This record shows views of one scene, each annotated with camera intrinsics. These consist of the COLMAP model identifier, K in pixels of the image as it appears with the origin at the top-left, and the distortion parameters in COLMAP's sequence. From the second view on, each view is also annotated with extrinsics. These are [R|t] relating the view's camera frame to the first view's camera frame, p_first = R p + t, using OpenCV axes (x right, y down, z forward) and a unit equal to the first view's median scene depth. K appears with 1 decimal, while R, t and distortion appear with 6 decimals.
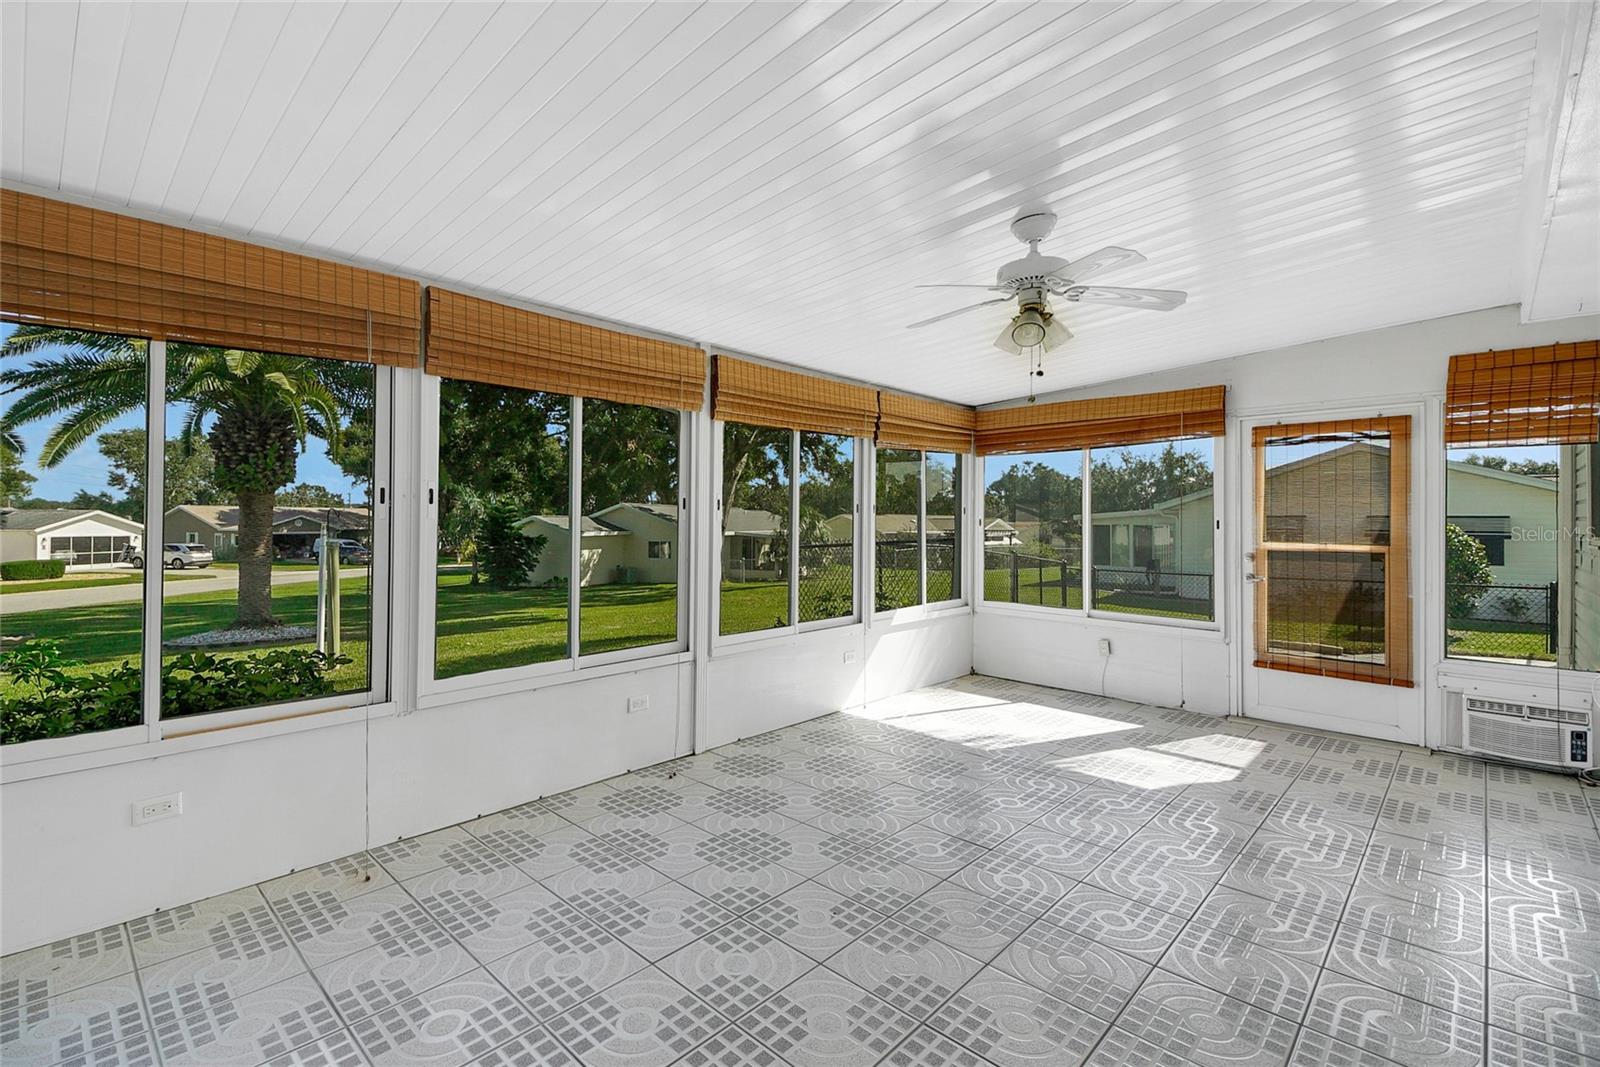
lens RADIAL K [[705.8, 0, 775.2], [0, 705.8, 515.5], [0, 0, 1]] dist [0.043915, -0.020365]
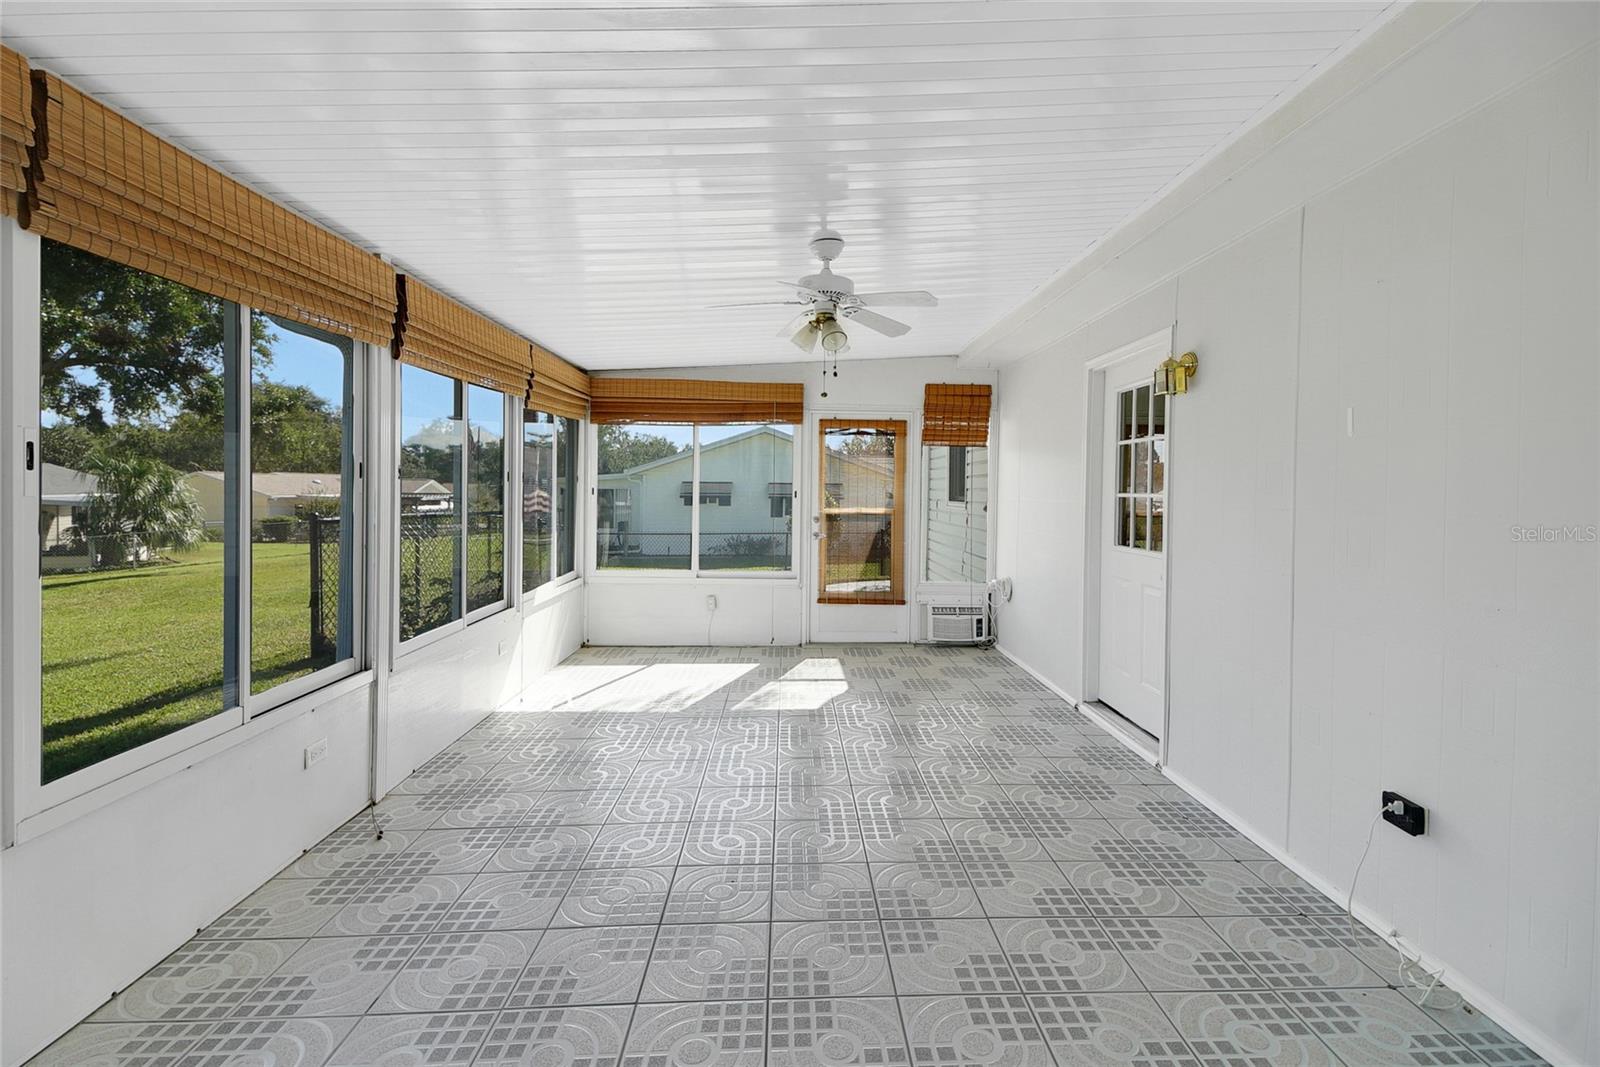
lens RADIAL K [[744.8, 0, 806.2], [0, 744.8, 500.2], [0, 0, 1]] dist [0.052856, -0.029025]
pose [[0.671137, -0.009015, 0.741278, -0.345489], [-0.015862, 0.999523, 0.026517, -0.012177], [-0.741163, -0.029555, 0.670674, 0.111970]]
